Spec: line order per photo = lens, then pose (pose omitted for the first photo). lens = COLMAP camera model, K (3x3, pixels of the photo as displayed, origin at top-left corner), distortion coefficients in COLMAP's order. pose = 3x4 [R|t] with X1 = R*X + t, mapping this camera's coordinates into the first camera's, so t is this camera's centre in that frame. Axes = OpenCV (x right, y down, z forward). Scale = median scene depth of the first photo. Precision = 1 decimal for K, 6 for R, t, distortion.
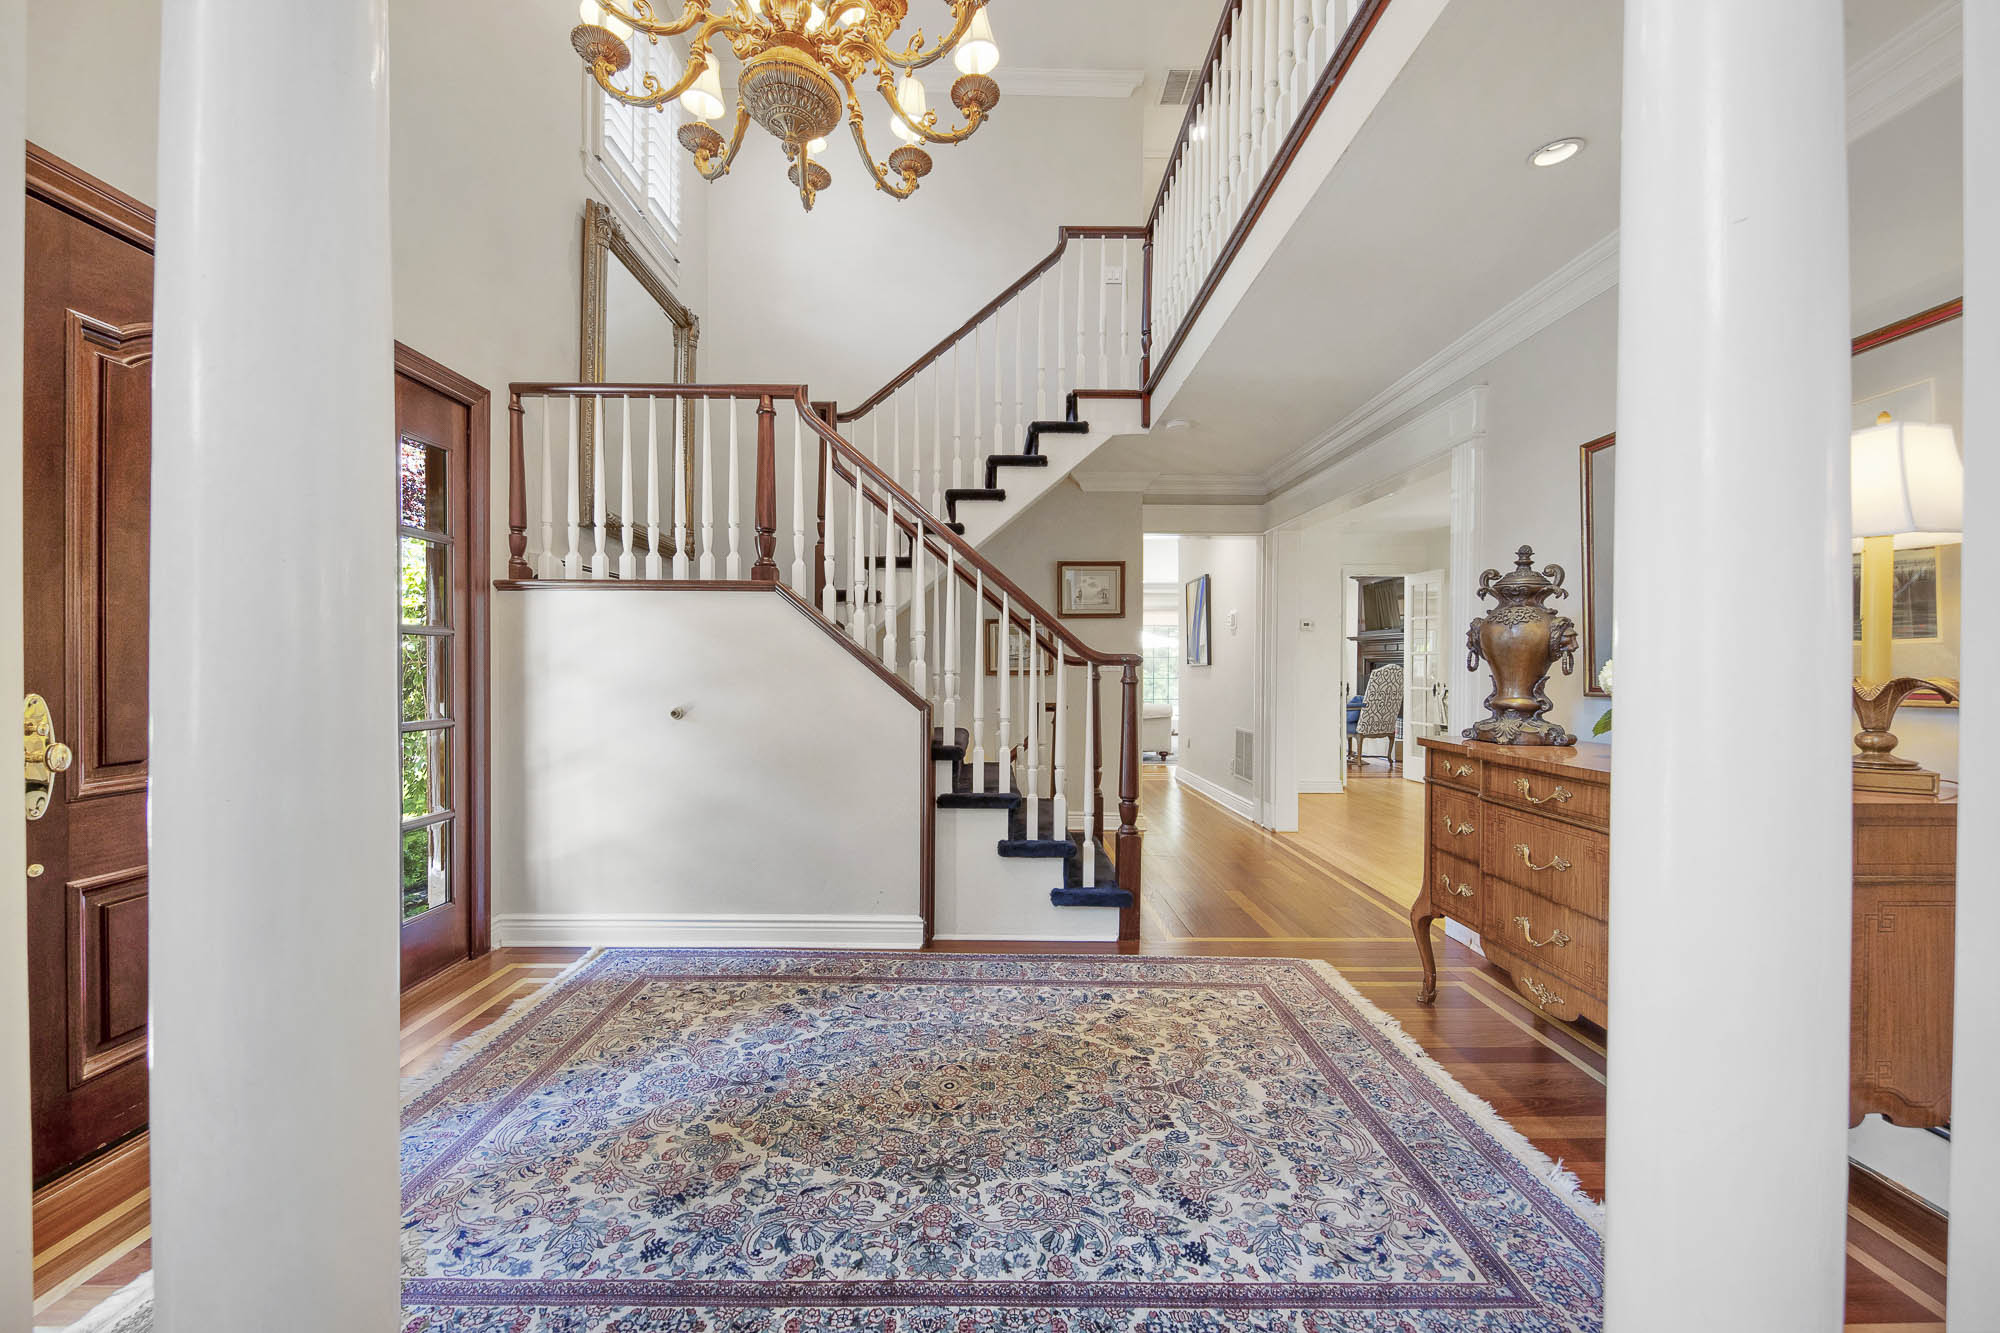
lens RADIAL K [[727.6, 0, 989.4], [0, 727.6, 670.0], [0, 0, 1]] dist [-0.001103, -0.000740]
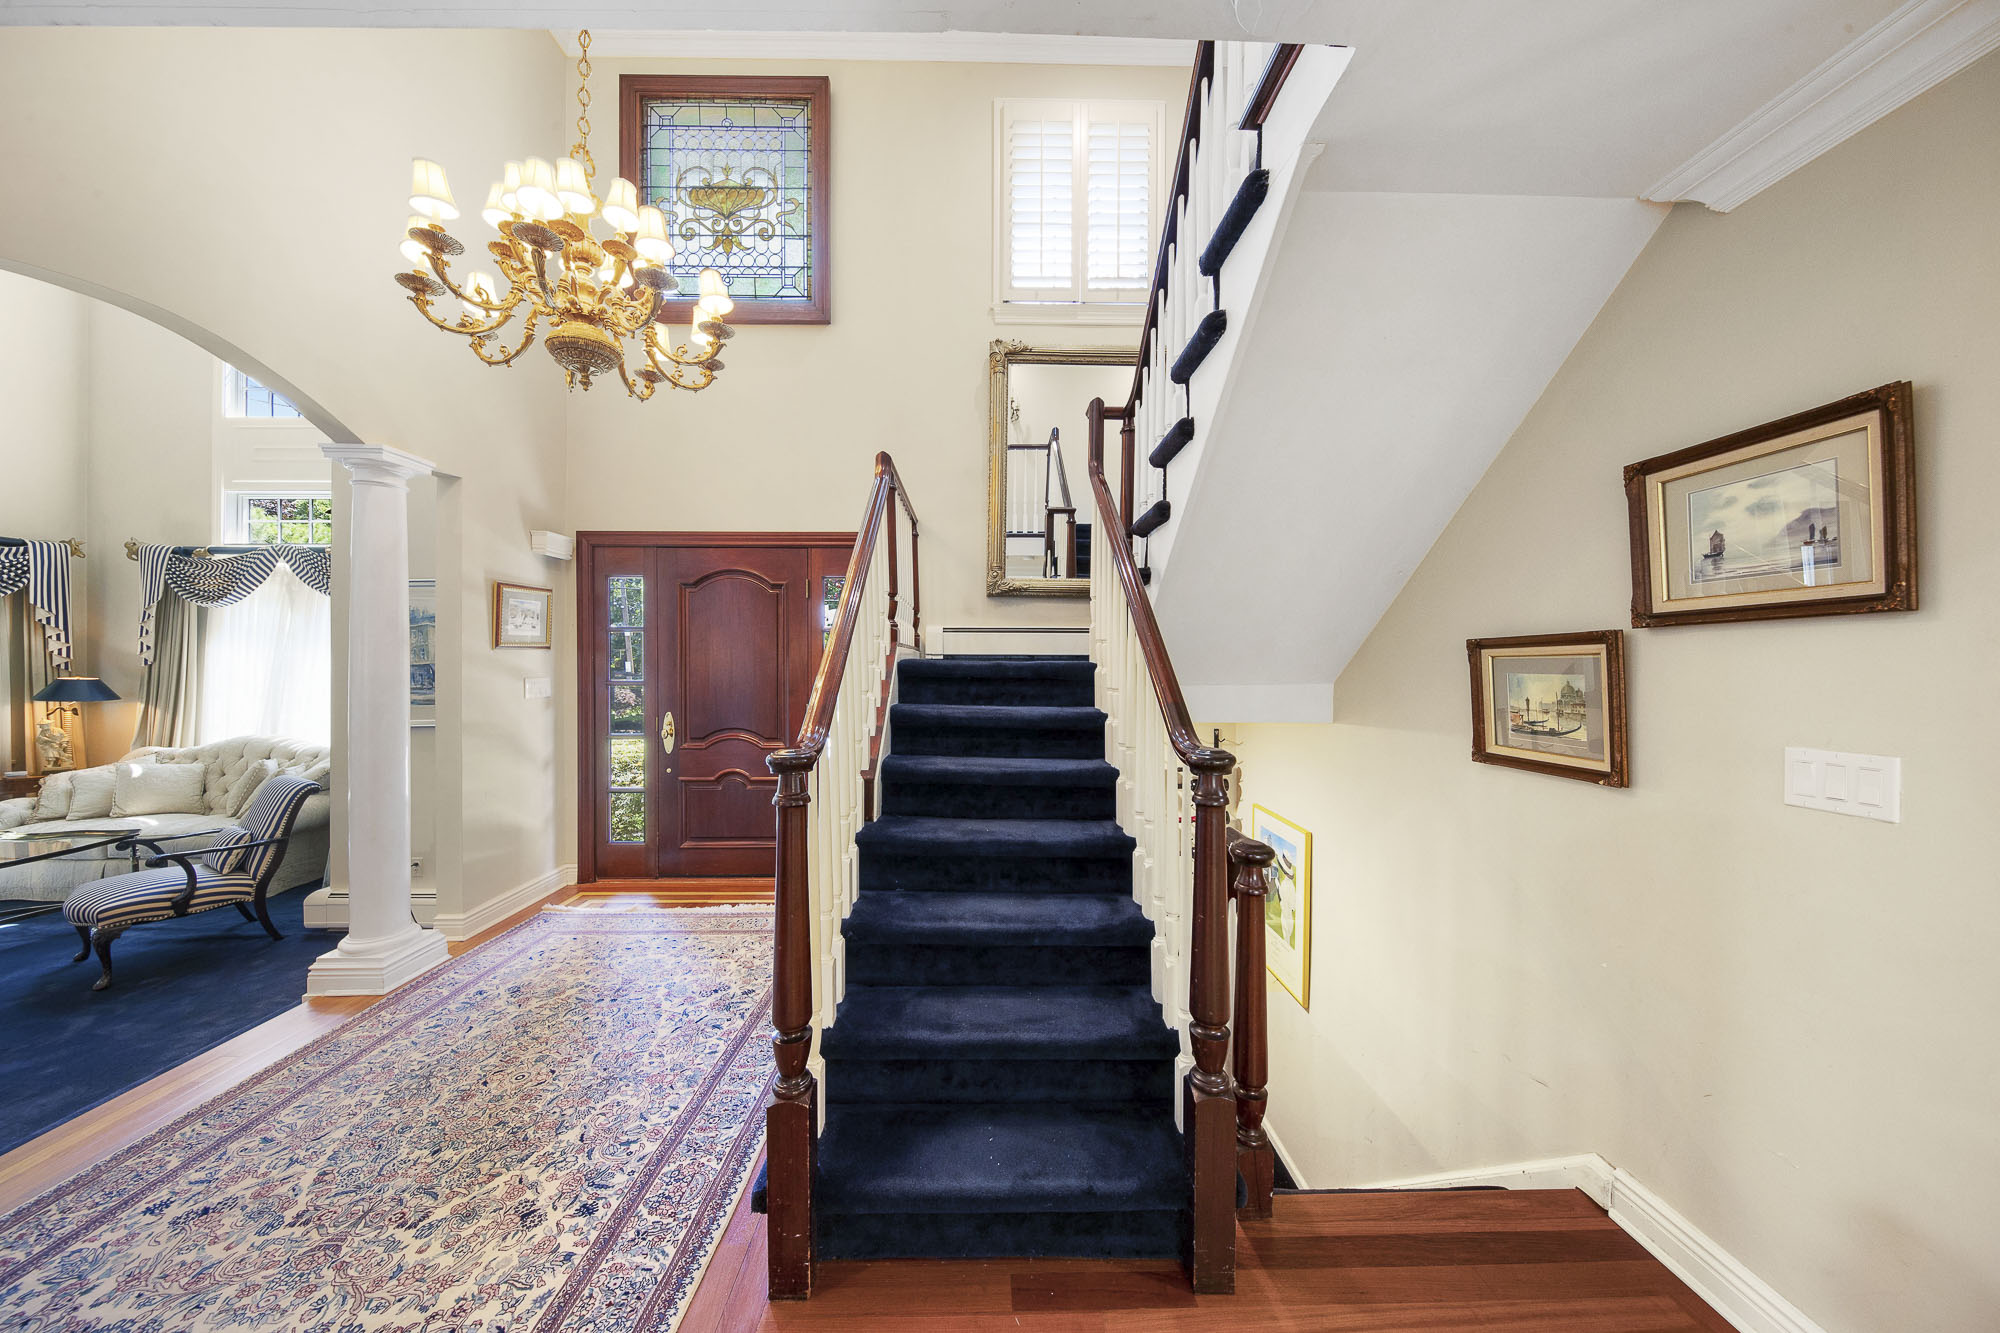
lens RADIAL K [[644.2, 0, 993.8], [0, 644.2, 653.8], [0, 0, 1]] dist [-0.009370, 0.000170]
pose [[0.009291, -0.007750, -0.999927, 0.695968], [-0.006247, 0.999950, -0.007808, -0.093588], [0.999937, 0.006319, 0.009242, 1.201142]]
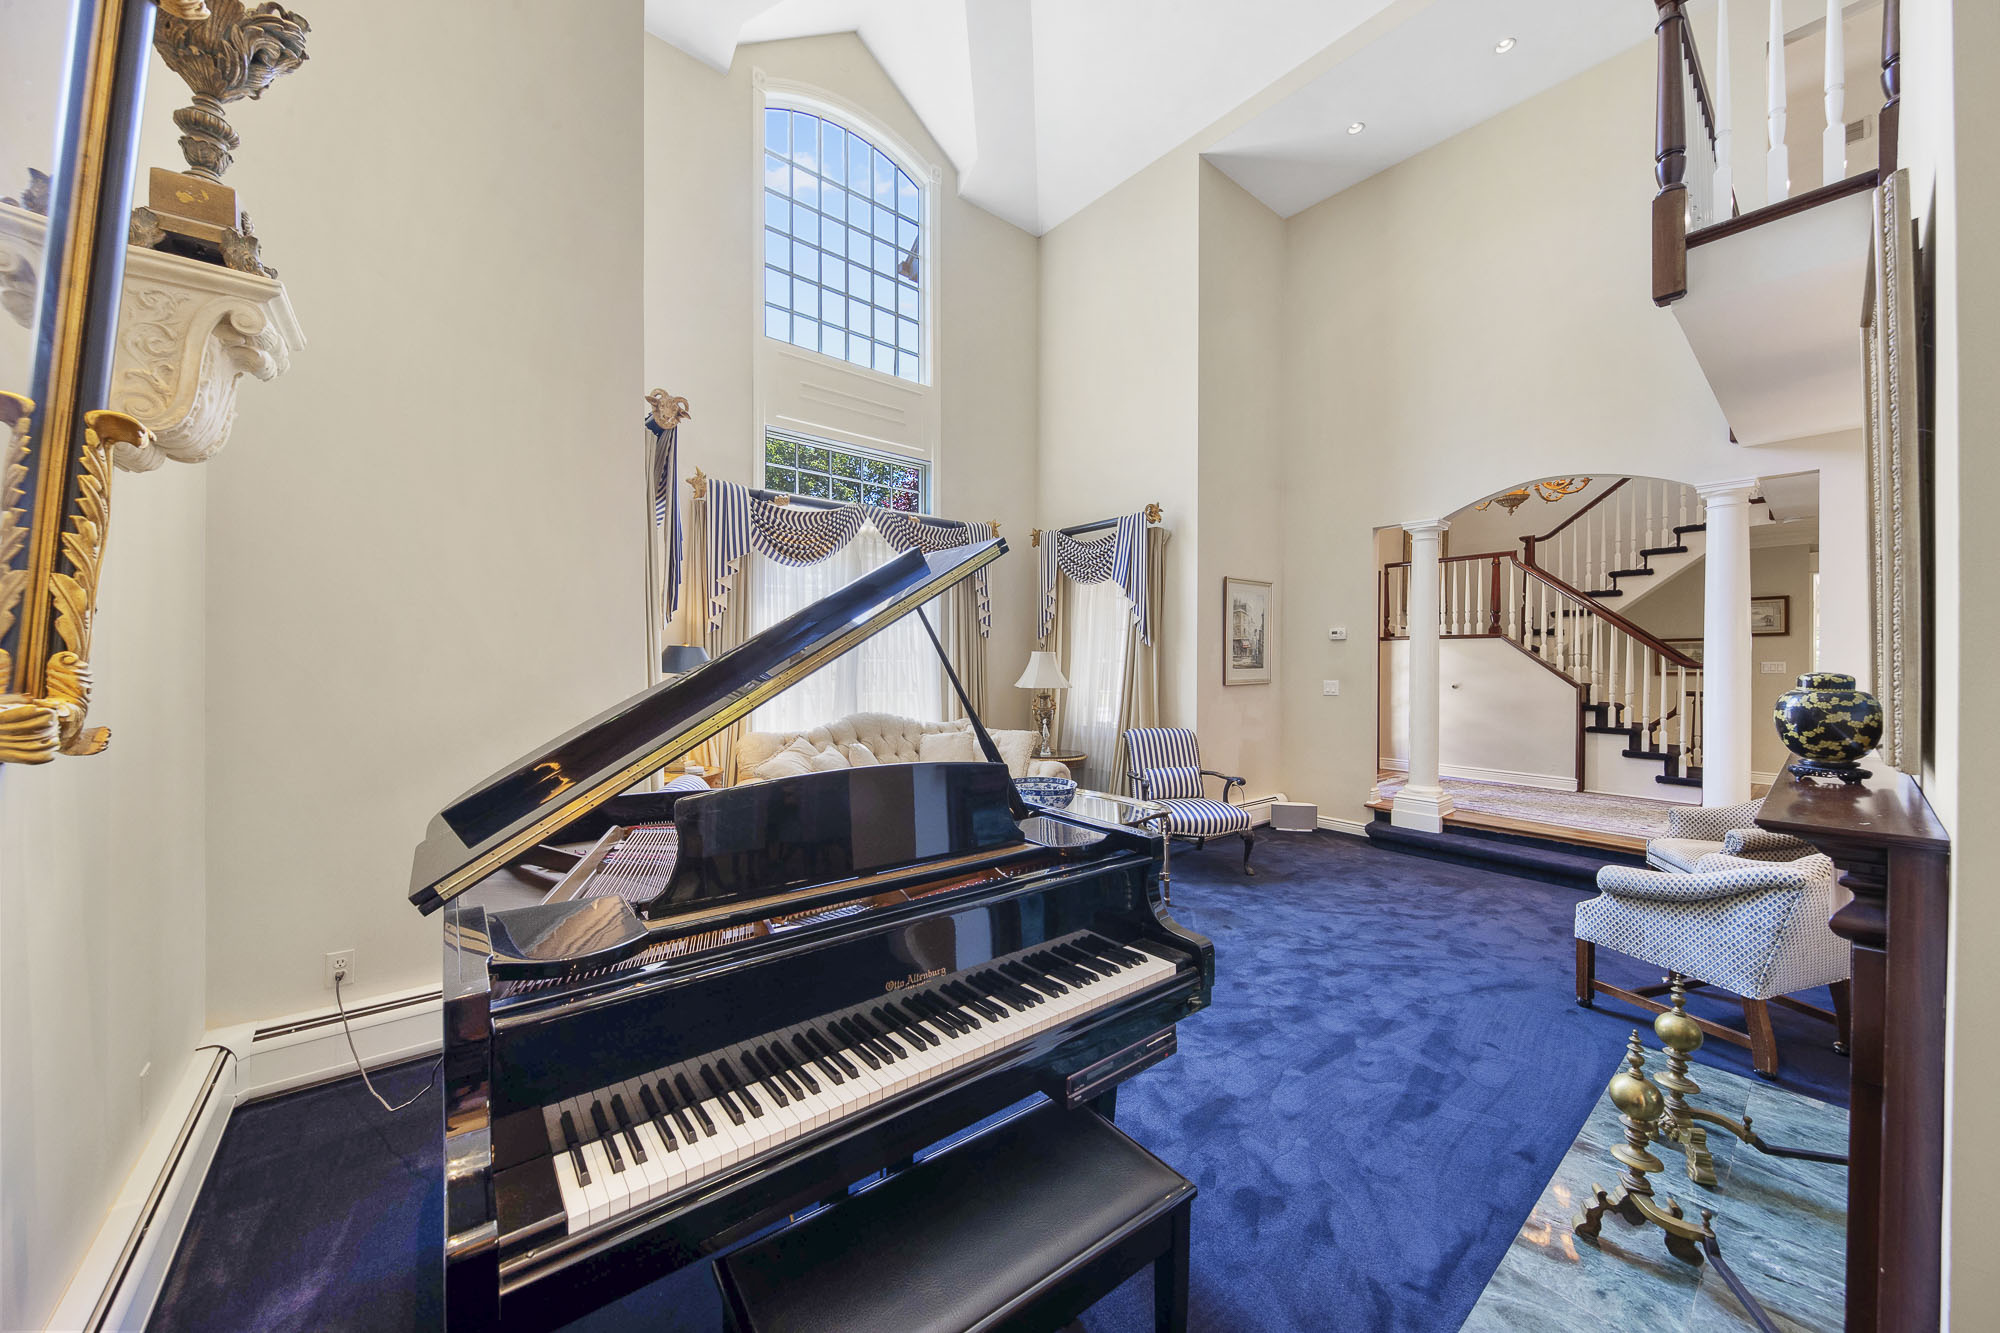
lens RADIAL K [[727.6, 0, 966.0], [0, 727.6, 673.2], [0, 0, 1]] dist [-0.001103, -0.000740]
pose [[0.638505, 0.006453, -0.769590, 0.436775], [-0.010375, 0.999946, -0.000223, 0.029041], [0.769547, 0.008127, 0.638538, -1.929799]]
